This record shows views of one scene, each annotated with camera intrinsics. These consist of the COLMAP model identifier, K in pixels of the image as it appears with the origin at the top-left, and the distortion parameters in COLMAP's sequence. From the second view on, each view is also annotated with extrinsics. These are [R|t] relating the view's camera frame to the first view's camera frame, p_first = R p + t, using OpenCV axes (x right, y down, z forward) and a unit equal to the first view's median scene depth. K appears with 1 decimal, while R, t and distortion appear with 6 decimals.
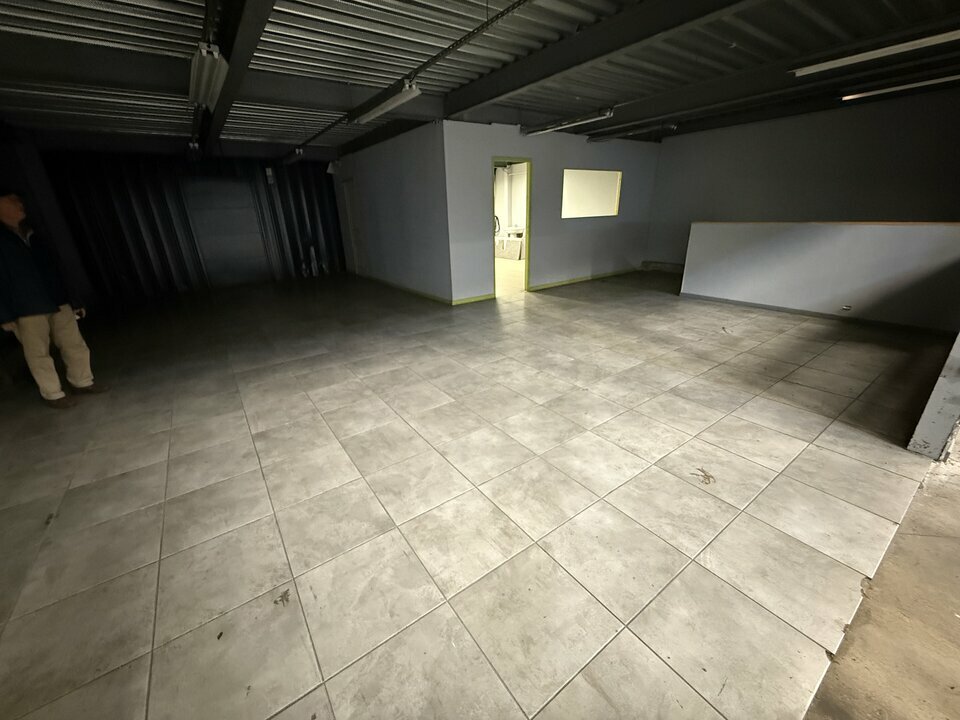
lens RADIAL K [[383.2, 0, 480.1], [0, 383.2, 360.7], [0, 0, 1]] dist [-0.000122, -0.000315]
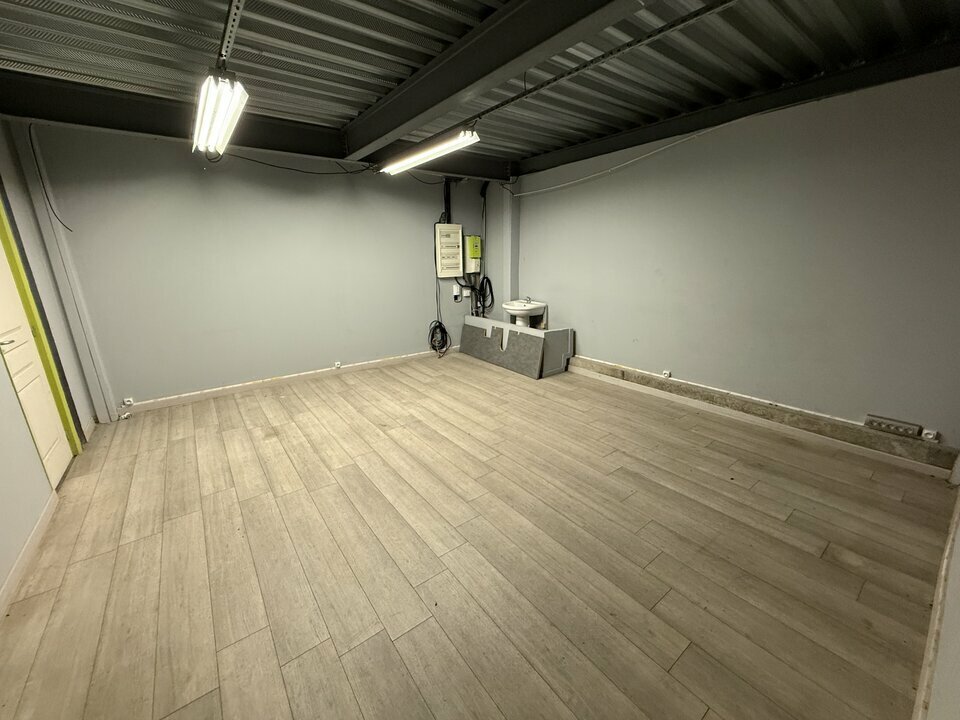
lens RADIAL K [[383.2, 0, 478.9], [0, 383.2, 361.7], [0, 0, 1]] dist [-0.000122, -0.000315]
pose [[0.999550, 0.011709, 0.027606, 0.020719], [-0.008611, 0.993917, -0.109792, -0.224602], [-0.028723, 0.109505, 0.993571, 0.542681]]
